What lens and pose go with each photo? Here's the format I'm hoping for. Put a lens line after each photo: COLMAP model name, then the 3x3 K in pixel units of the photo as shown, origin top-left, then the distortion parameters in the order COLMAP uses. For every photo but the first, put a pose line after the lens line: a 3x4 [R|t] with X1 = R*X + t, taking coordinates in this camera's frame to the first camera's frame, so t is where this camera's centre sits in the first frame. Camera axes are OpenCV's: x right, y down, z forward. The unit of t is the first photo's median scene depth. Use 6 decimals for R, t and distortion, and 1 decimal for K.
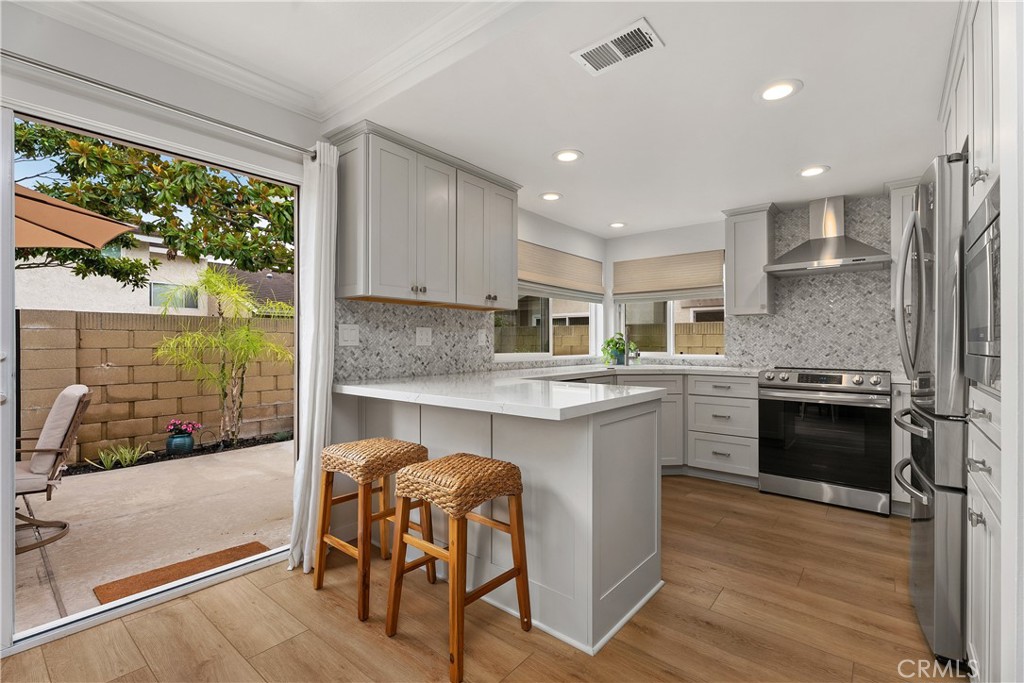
lens RADIAL K [[457.7, 0, 506.7], [0, 457.7, 343.5], [0, 0, 1]] dist [-0.003078, 0.000878]
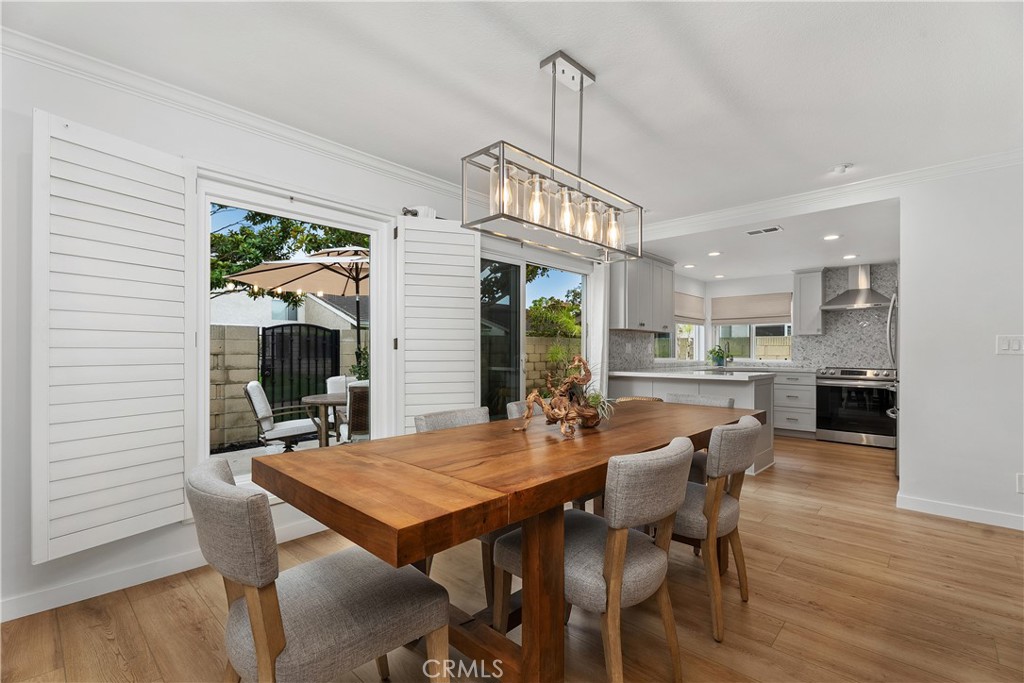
lens RADIAL K [[457.7, 0, 502.5], [0, 457.7, 354.5], [0, 0, 1]] dist [-0.003078, 0.000878]
pose [[0.997605, 0.004344, -0.069025, -0.471431], [-0.003984, 0.999978, 0.005362, 0.002683], [0.069047, -0.005074, 0.997601, -0.736836]]
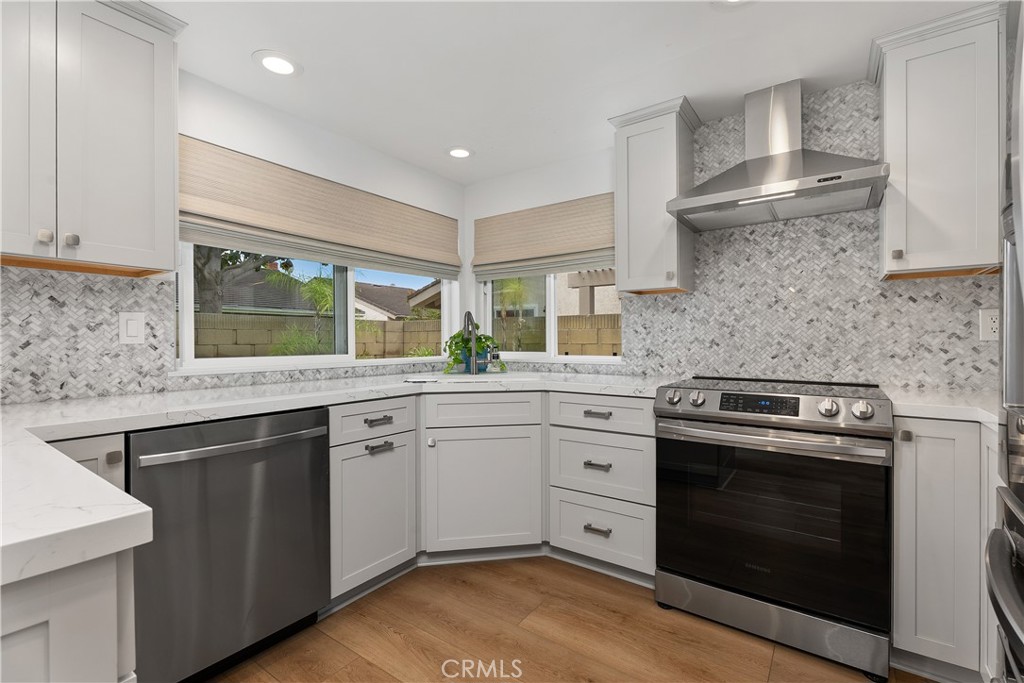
lens RADIAL K [[457.7, 0, 507.5], [0, 457.7, 344.1], [0, 0, 1]] dist [-0.003078, 0.000878]
pose [[0.997536, -0.004978, 0.069975, 0.319747], [0.004440, 0.999959, 0.007851, 0.002365], [-0.070012, -0.007521, 0.997518, 0.439332]]
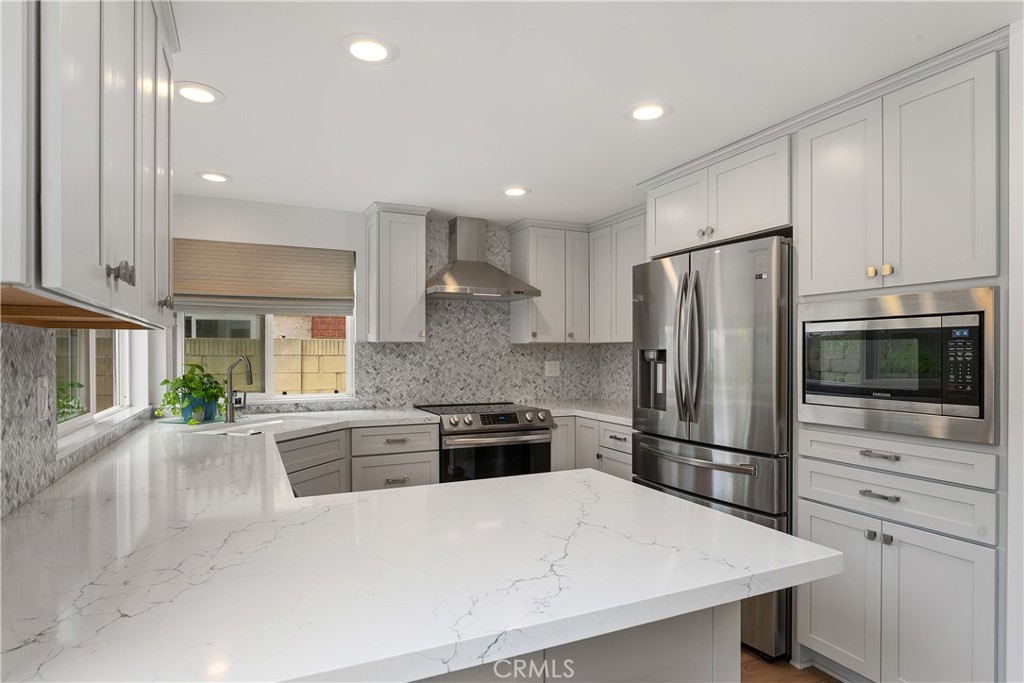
lens RADIAL K [[561.0, 0, 507.2], [0, 561.0, 351.8], [0, 0, 1]] dist [-0.001623, 0.000142]
pose [[0.428887, 0.002945, 0.903353, -0.280167], [0.001827, 0.999990, -0.004127, -0.045128], [-0.903356, 0.003421, 0.428877, 0.452938]]
